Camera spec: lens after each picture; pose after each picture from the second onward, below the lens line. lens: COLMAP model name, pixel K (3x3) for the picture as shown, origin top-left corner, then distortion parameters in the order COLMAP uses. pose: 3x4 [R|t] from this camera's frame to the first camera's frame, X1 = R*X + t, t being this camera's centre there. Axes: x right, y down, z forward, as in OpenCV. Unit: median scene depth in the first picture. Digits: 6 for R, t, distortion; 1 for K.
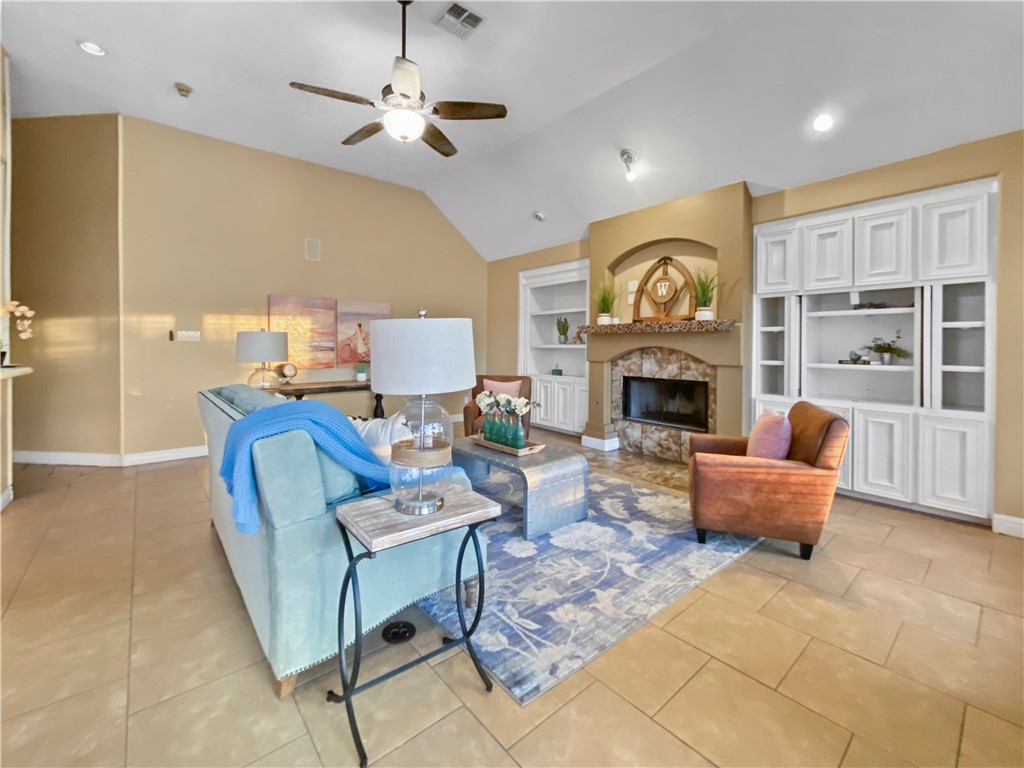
lens RADIAL K [[426.6, 0, 505.5], [0, 426.6, 347.9], [0, 0, 1]] dist [-0.000740, -0.001377]
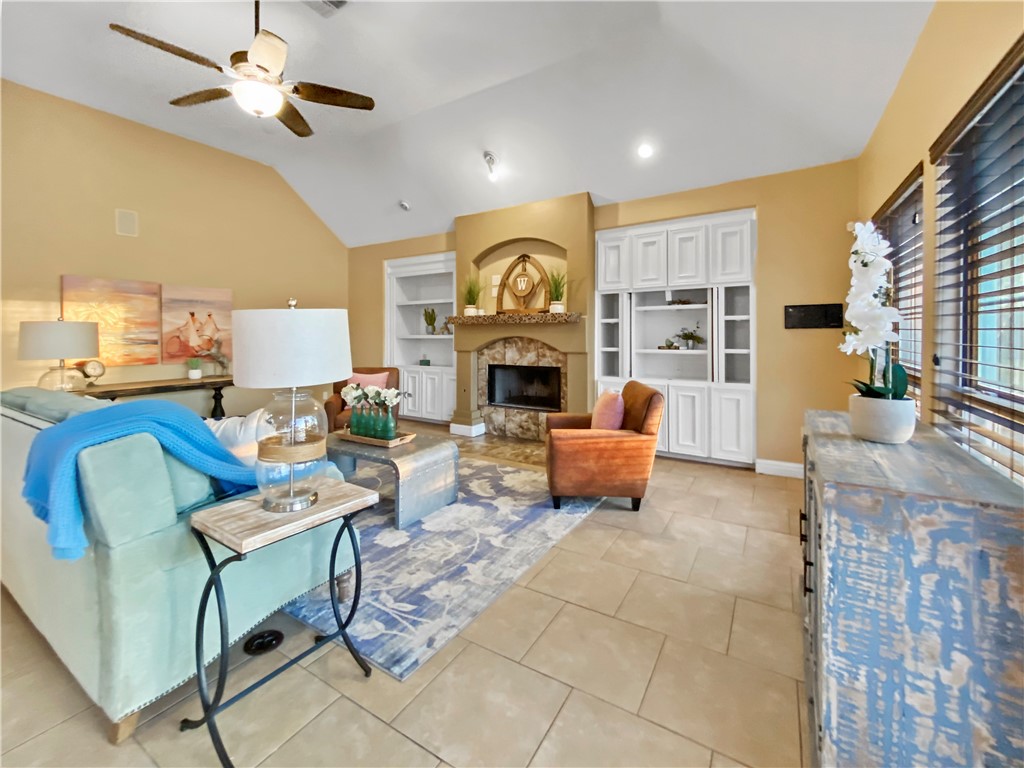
lens RADIAL K [[426.6, 0, 506.1], [0, 426.6, 337.9], [0, 0, 1]] dist [-0.000740, -0.001377]
pose [[0.950273, -0.008738, 0.311296, -0.015834], [0.008966, 0.999960, 0.000697, 0.000242], [-0.311290, 0.002129, 0.950313, -0.032332]]
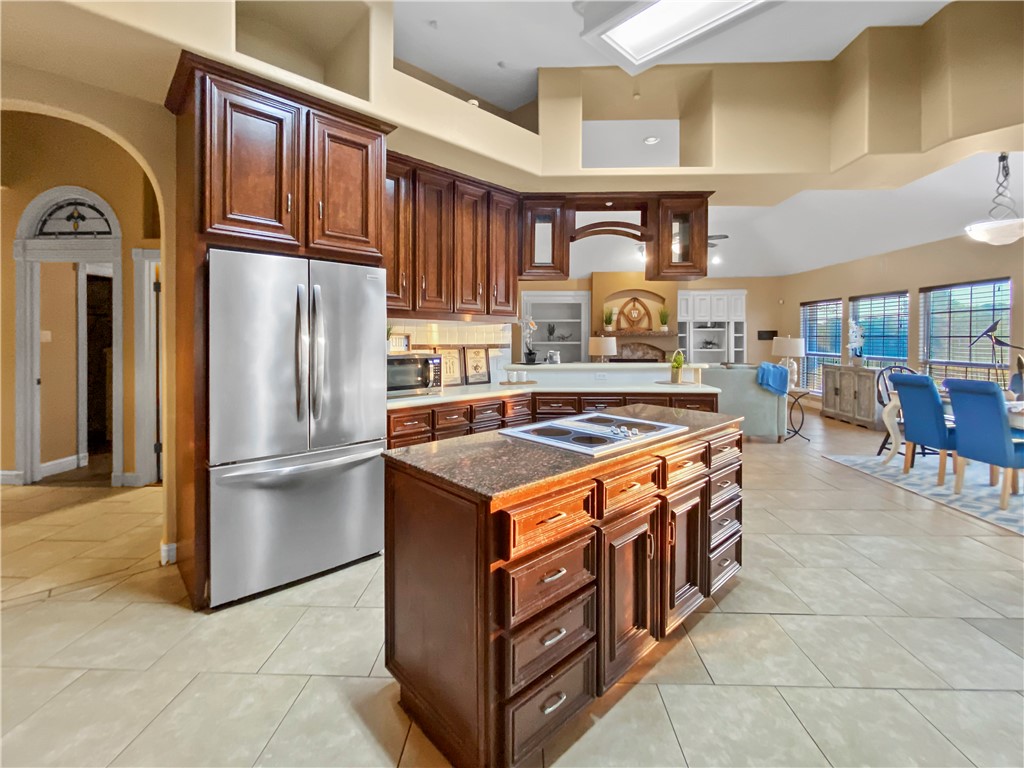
lens RADIAL K [[444.3, 0, 501.0], [0, 444.3, 348.6], [0, 0, 1]] dist [0.014679, -0.001193]
pose [[0.668364, -0.020813, 0.743543, -2.387181], [0.009242, 0.999764, 0.019677, -0.034761], [-0.743777, -0.006280, 0.668398, 0.118999]]
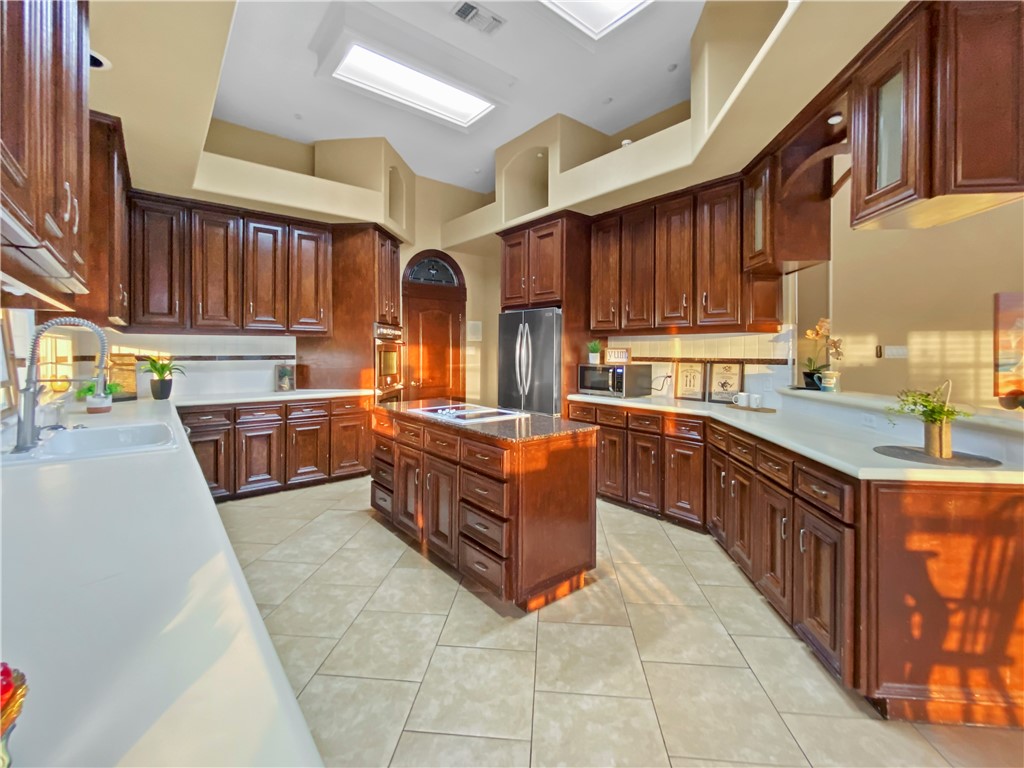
lens RADIAL K [[444.3, 0, 507.3], [0, 444.3, 346.9], [0, 0, 1]] dist [0.014679, -0.001193]
pose [[0.697084, -0.009394, -0.716928, -0.988838], [-0.008801, 0.999727, -0.021656, -0.022132], [0.716936, 0.021406, 0.696810, -0.174417]]
